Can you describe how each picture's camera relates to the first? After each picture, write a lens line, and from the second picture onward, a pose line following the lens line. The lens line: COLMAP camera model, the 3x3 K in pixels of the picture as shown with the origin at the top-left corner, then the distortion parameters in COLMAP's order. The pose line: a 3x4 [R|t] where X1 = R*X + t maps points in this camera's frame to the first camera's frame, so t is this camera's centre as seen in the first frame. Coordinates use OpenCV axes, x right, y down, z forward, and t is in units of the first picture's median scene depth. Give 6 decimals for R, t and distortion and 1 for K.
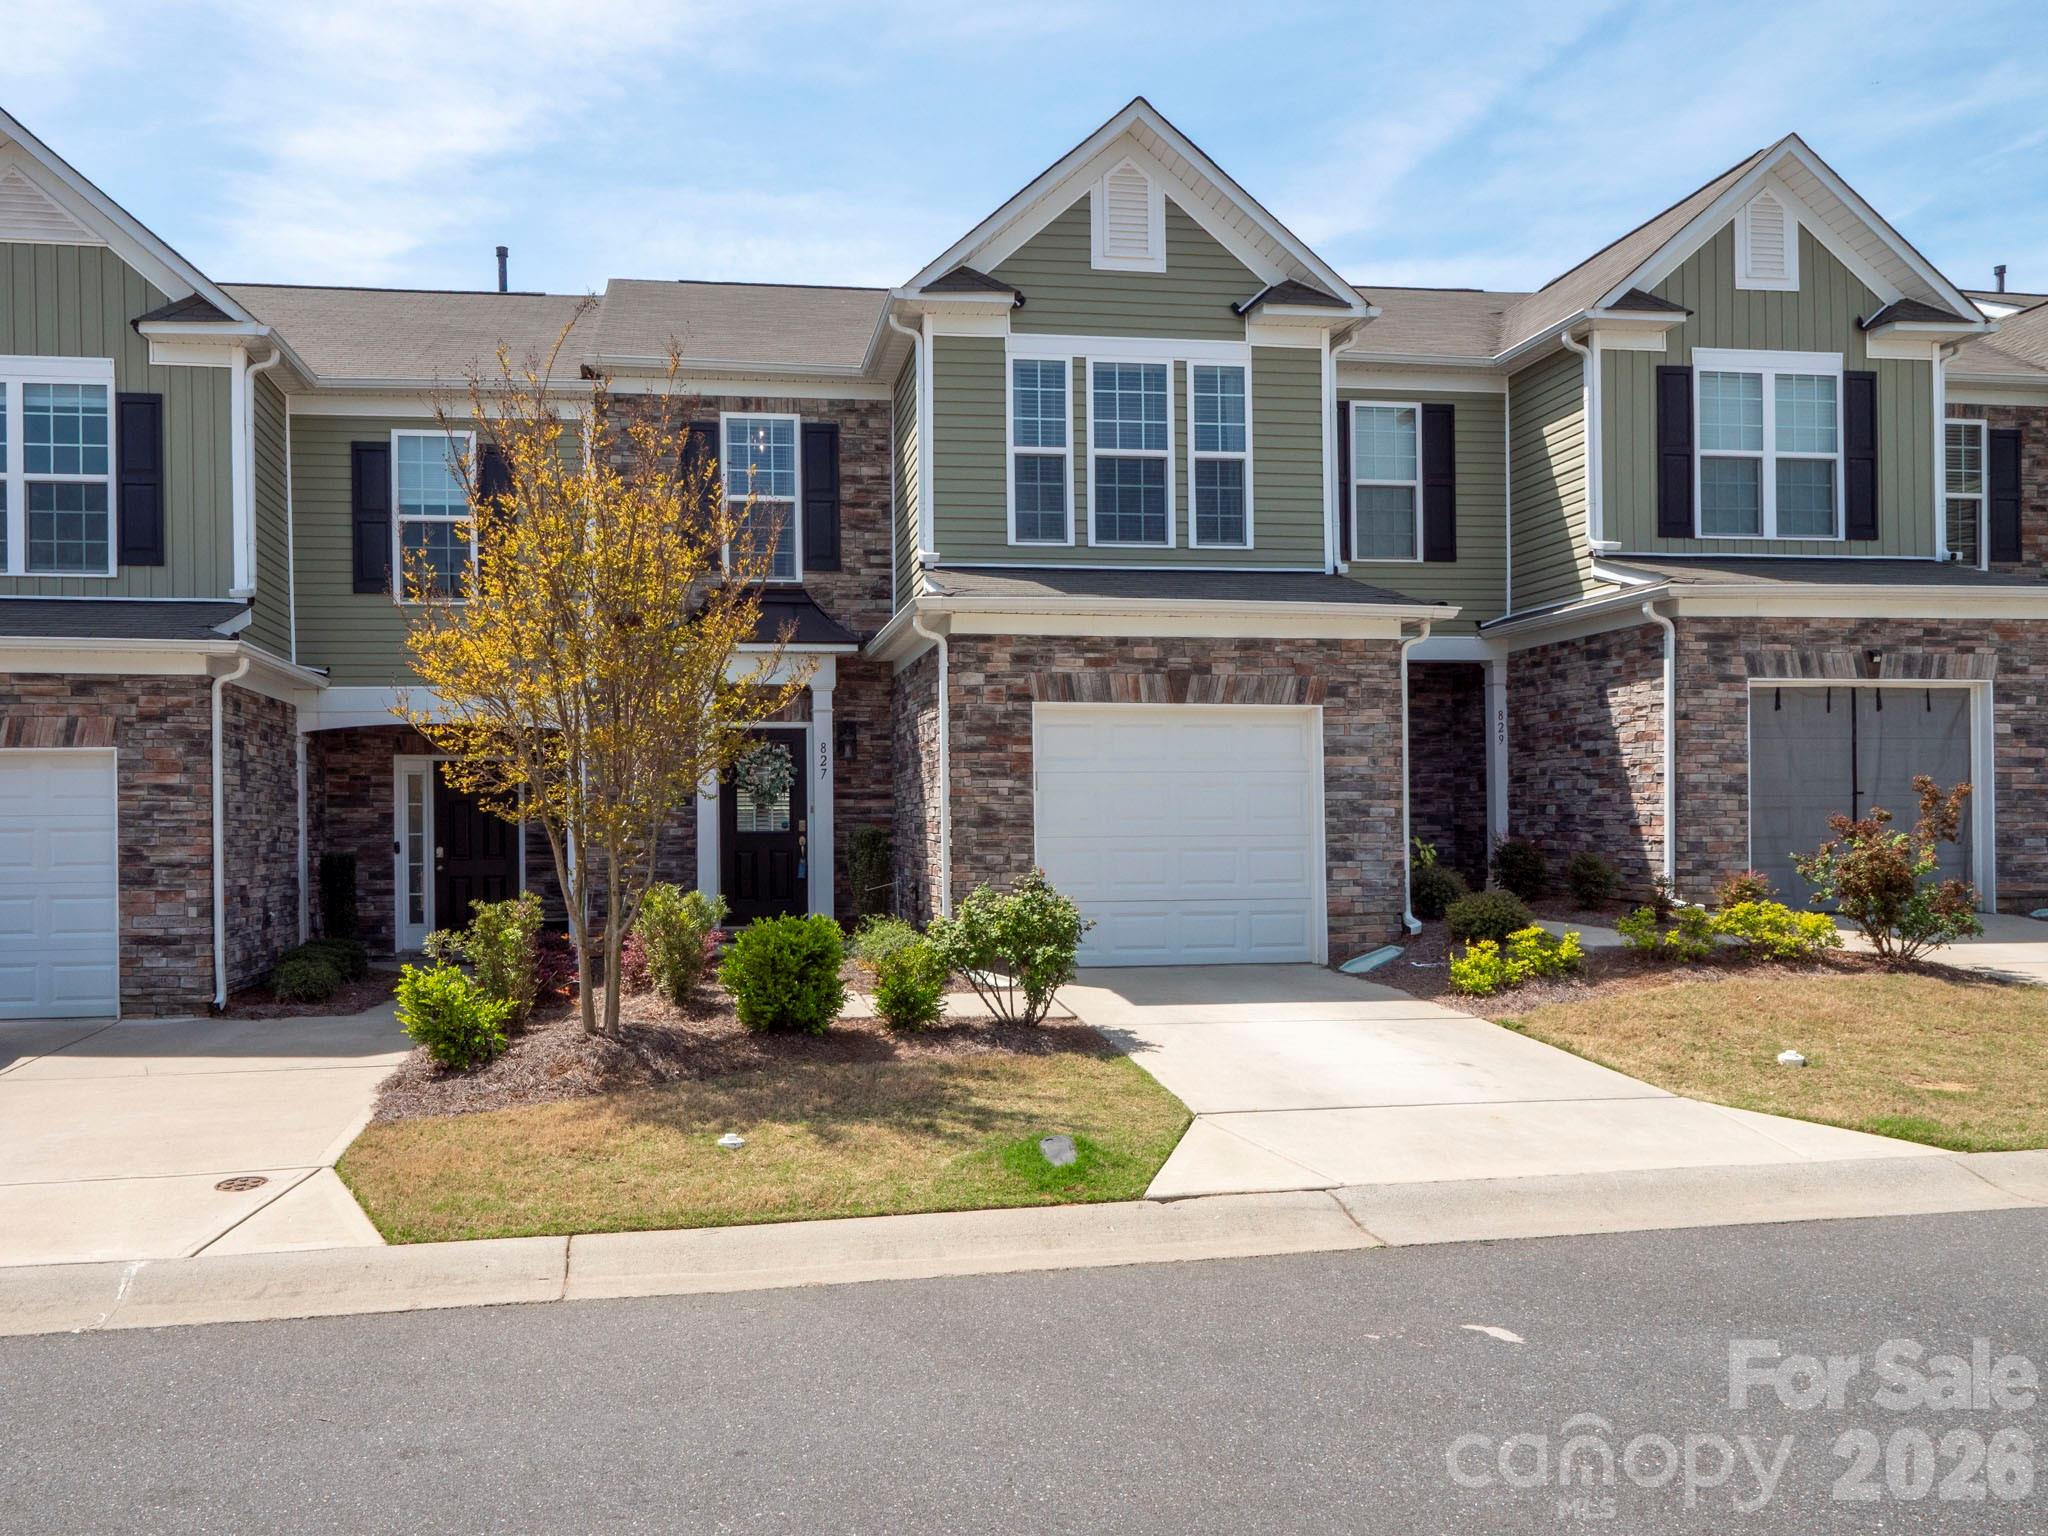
lens RADIAL K [[2030.0, 0, 1024.0], [0, 2030.0, 768.0], [0, 0, 1]] dist [-0.075348, -0.001529]
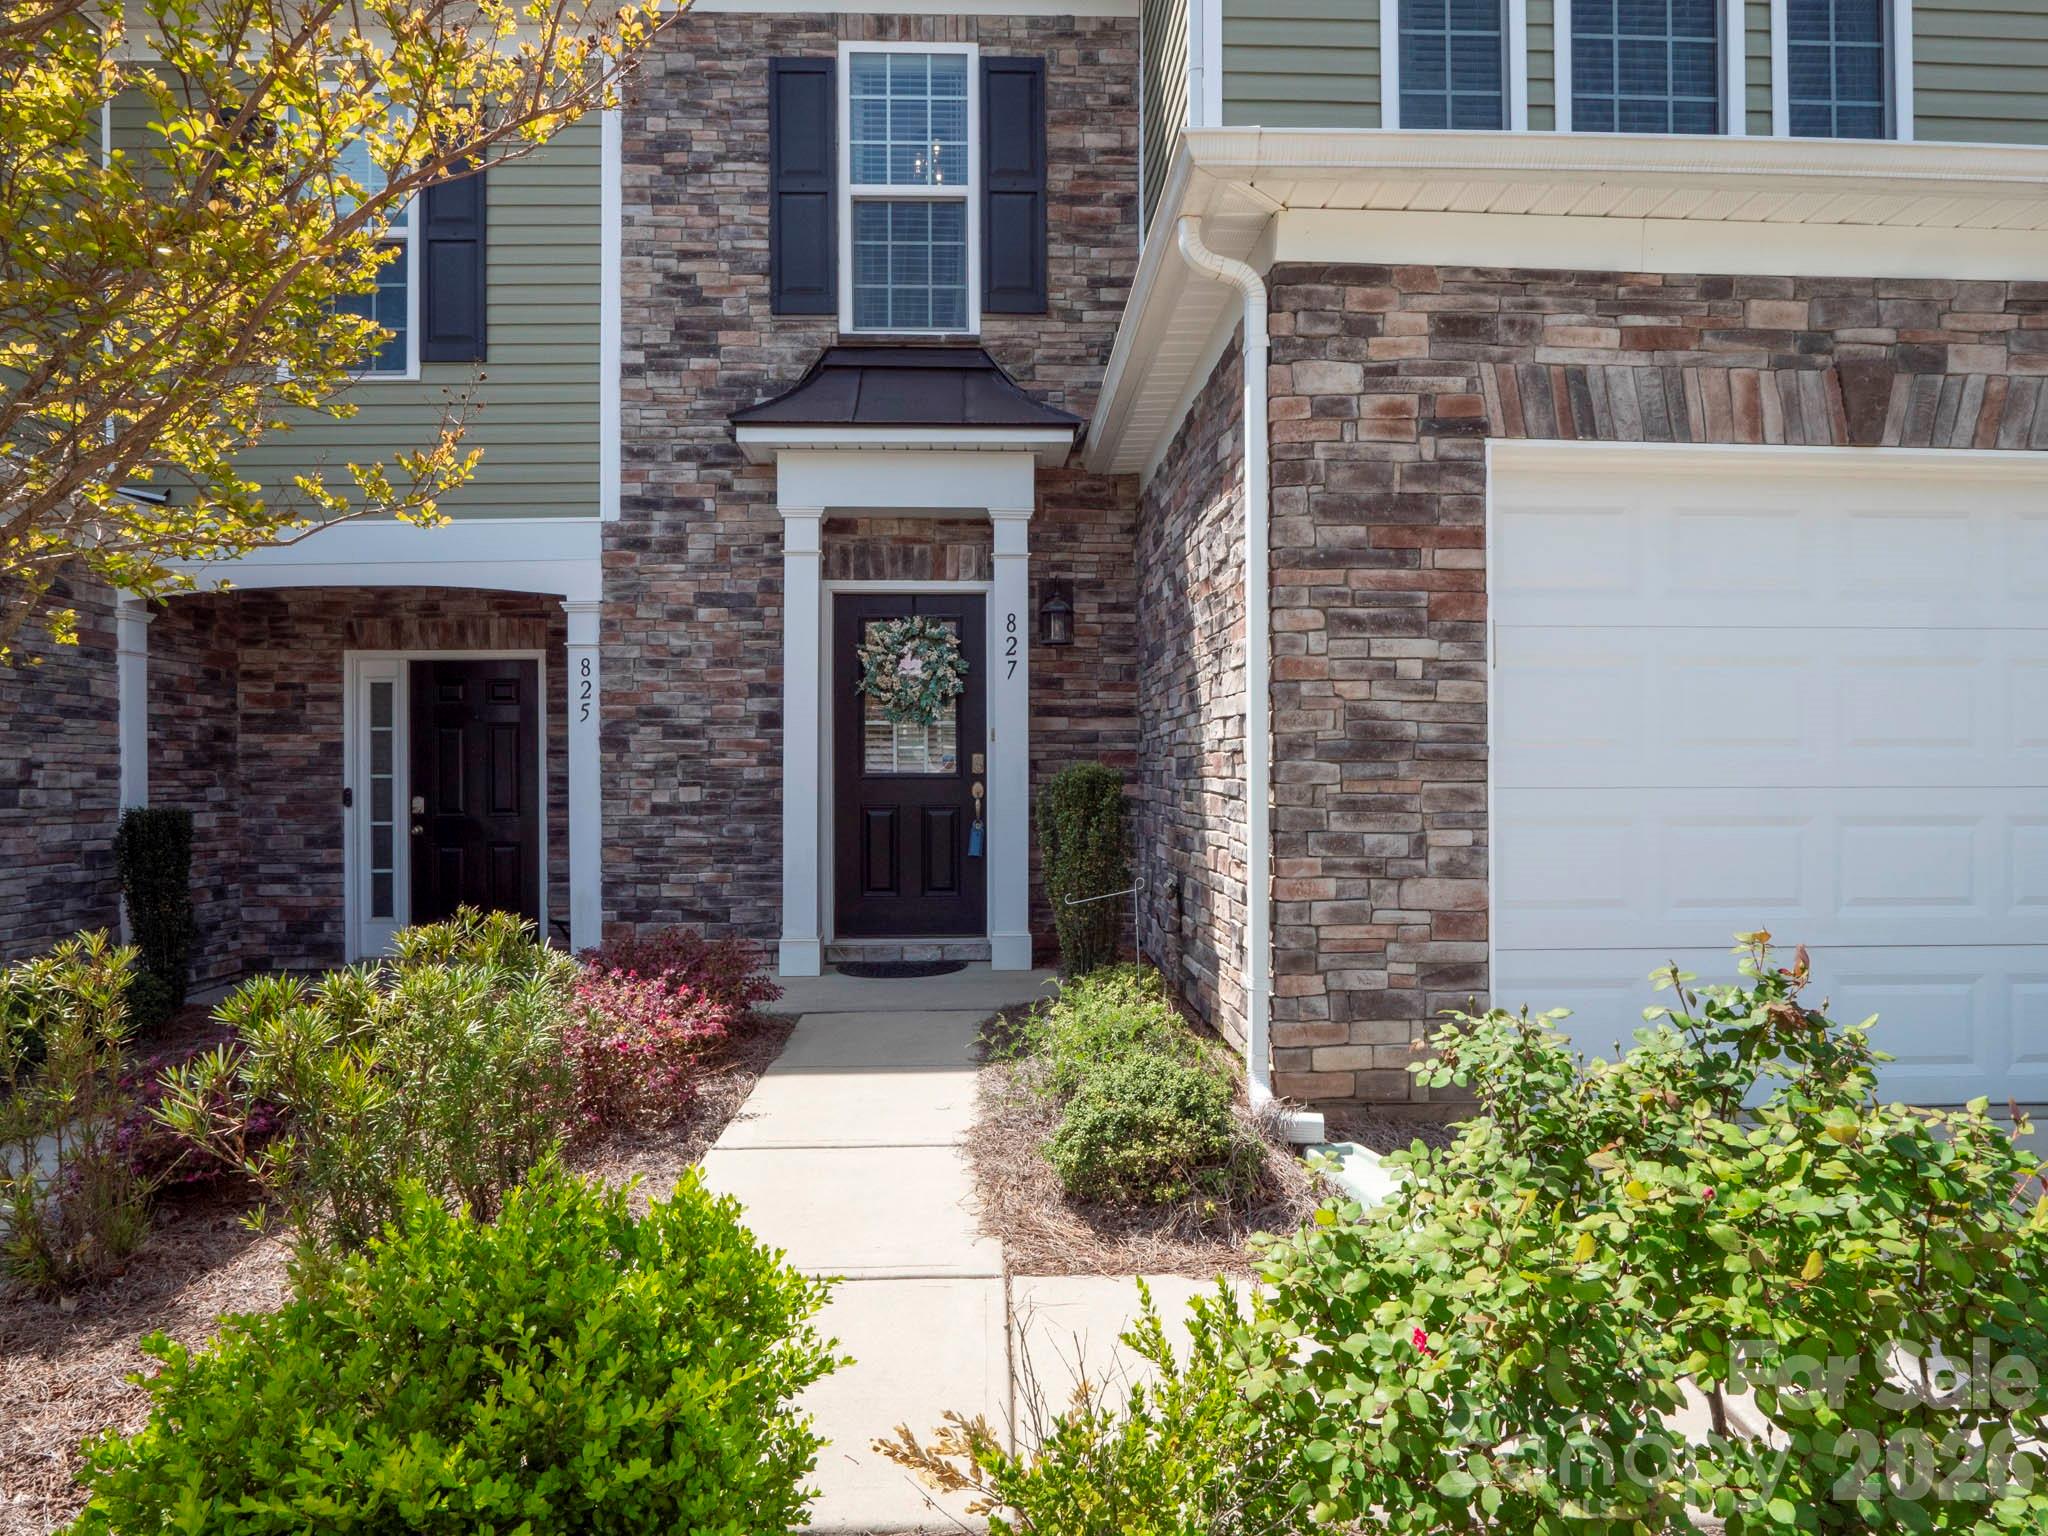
lens RADIAL K [[1208.8, 0, 1031.9], [0, 1208.8, 810.5], [0, 0, 1]] dist [-0.001409, 0.000121]
pose [[0.985748, 0.009652, -0.167952, -0.039225], [-0.000124, 0.998394, 0.056650, 0.023580], [0.168229, -0.055821, 0.984166, 0.705164]]
